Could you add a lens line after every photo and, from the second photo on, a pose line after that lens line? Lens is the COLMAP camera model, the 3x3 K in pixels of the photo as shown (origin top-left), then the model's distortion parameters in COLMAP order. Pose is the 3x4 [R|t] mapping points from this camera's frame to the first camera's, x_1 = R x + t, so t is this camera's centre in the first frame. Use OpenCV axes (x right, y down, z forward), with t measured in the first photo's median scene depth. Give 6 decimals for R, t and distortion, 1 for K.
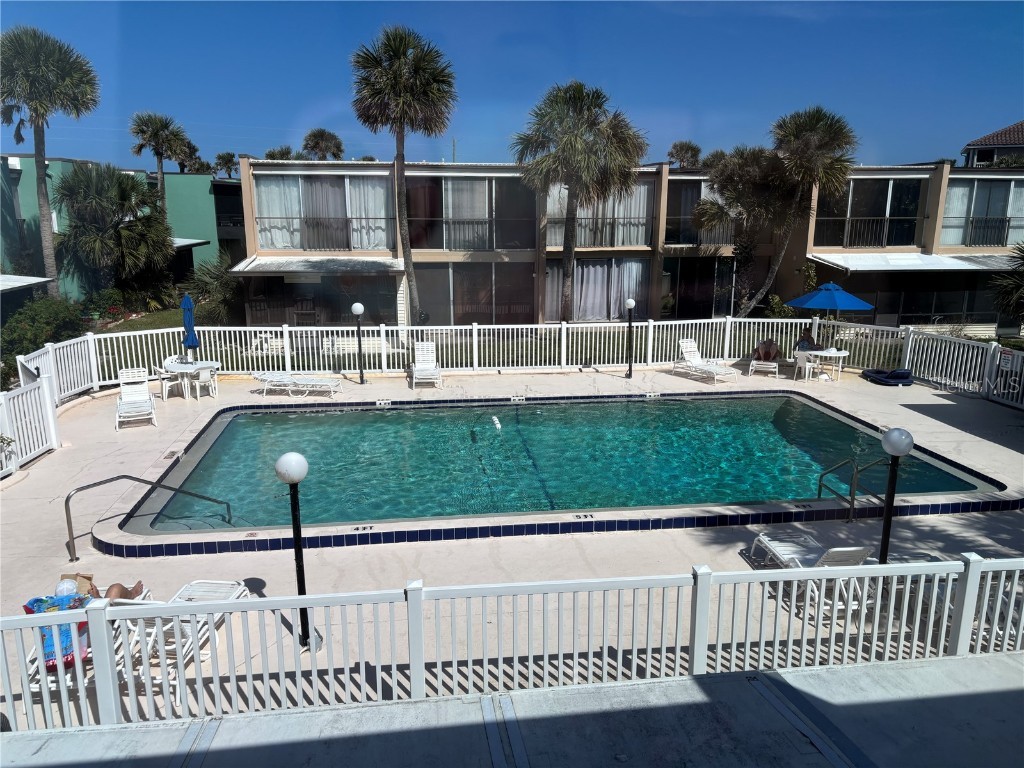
lens RADIAL K [[775.6, 0, 511.6], [0, 775.6, 392.5], [0, 0, 1]] dist [0.103116, -0.155528]
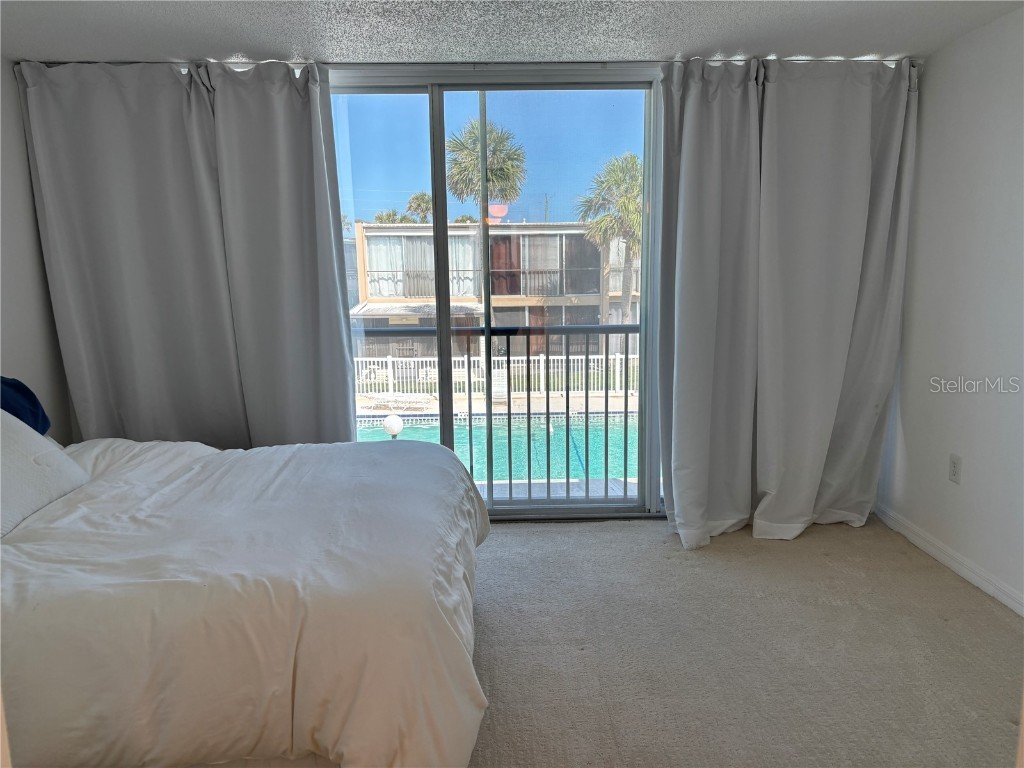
lens RADIAL K [[769.5, 0, 508.8], [0, 769.5, 393.0], [0, 0, 1]] dist [0.072589, -0.072816]
pose [[0.992134, 0.004053, -0.125114, 0.041141], [-0.011792, 0.998057, -0.061184, 0.035305], [0.124623, 0.062178, 0.990254, -0.145802]]
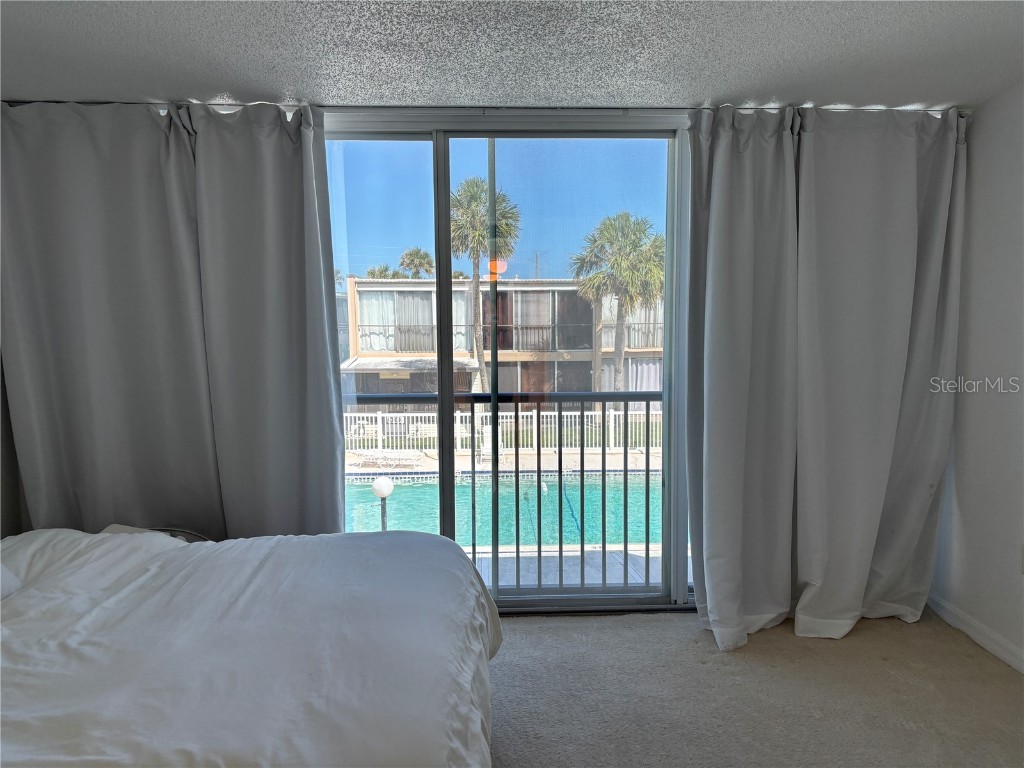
lens RADIAL K [[769.0, 0, 510.4], [0, 769.0, 390.8], [0, 0, 1]] dist [0.066679, -0.067893]
pose [[0.994023, 0.000416, -0.109173, 0.034958], [-0.015051, 0.990966, -0.133262, 0.030136], [0.108132, 0.134109, 0.985049, -0.129126]]
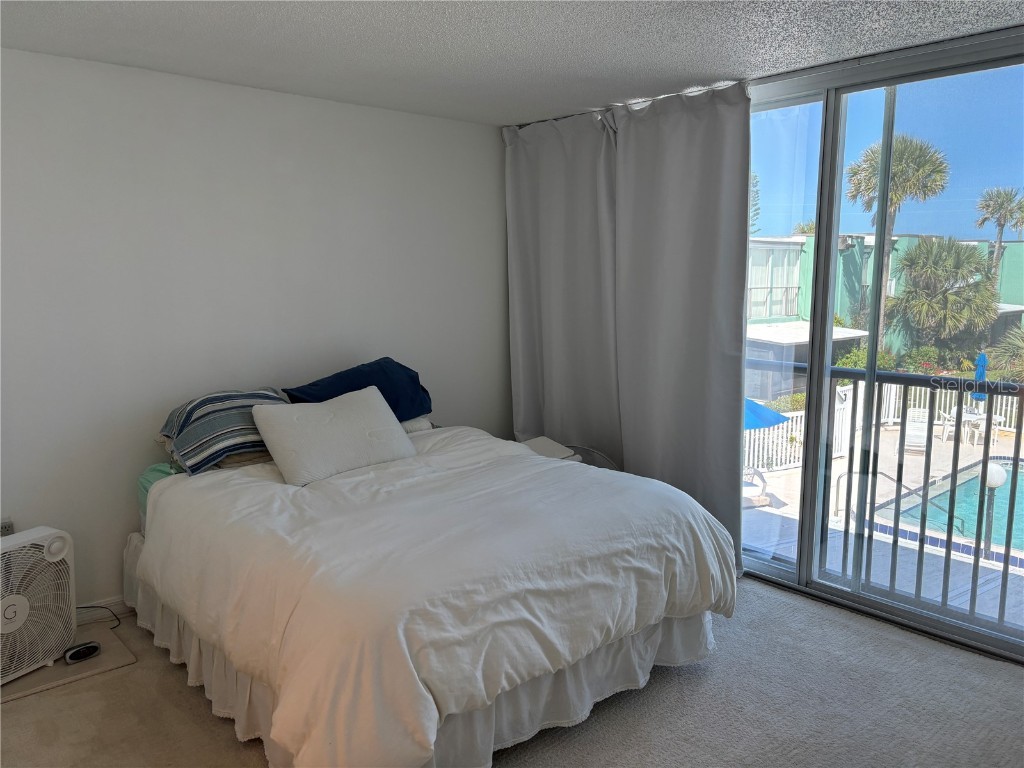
lens RADIAL K [[770.6, 0, 525.7], [0, 770.6, 385.0], [0, 0, 1]] dist [0.061843, -0.057395]
pose [[0.563772, 0.119012, -0.817311, 0.094918], [-0.191230, 0.981483, 0.011010, 0.023104], [0.803487, 0.150088, 0.576092, -0.109462]]
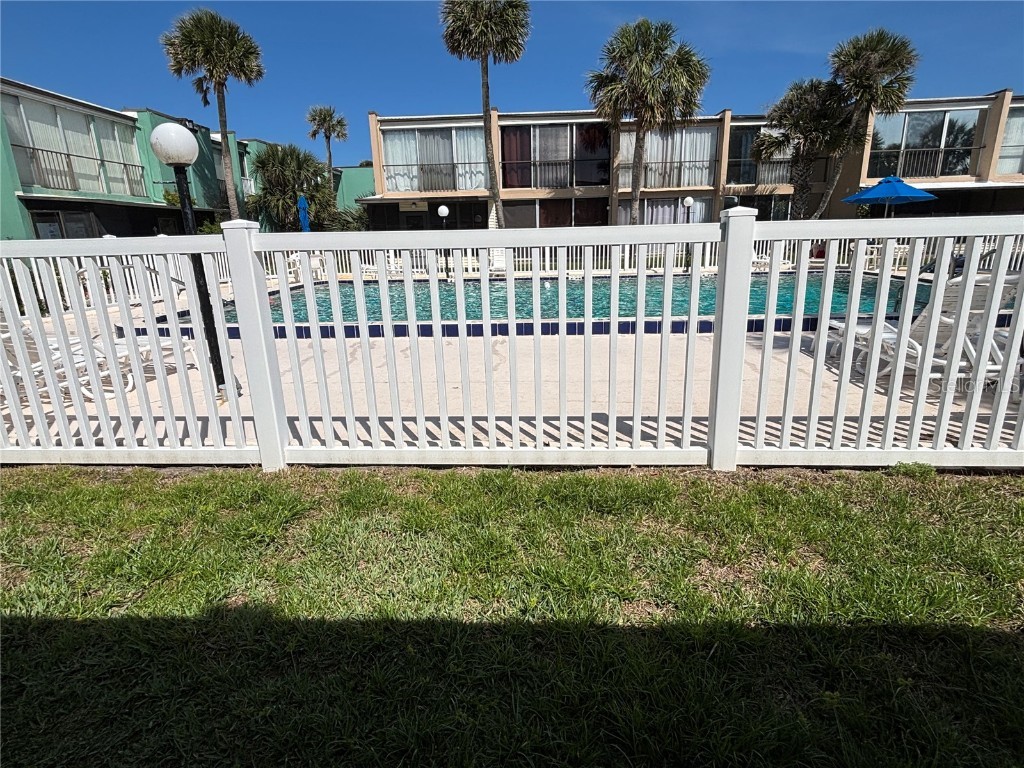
lens RADIAL K [[546.1, 0, 511.9], [0, 546.1, 388.5], [0, 0, 1]] dist [-0.000729, 0.001399]
pose [[0.983264, 0.022563, -0.180782, 0.042673], [-0.014942, 0.998946, 0.043404, 0.090836], [0.181571, -0.039977, 0.982565, 0.156450]]
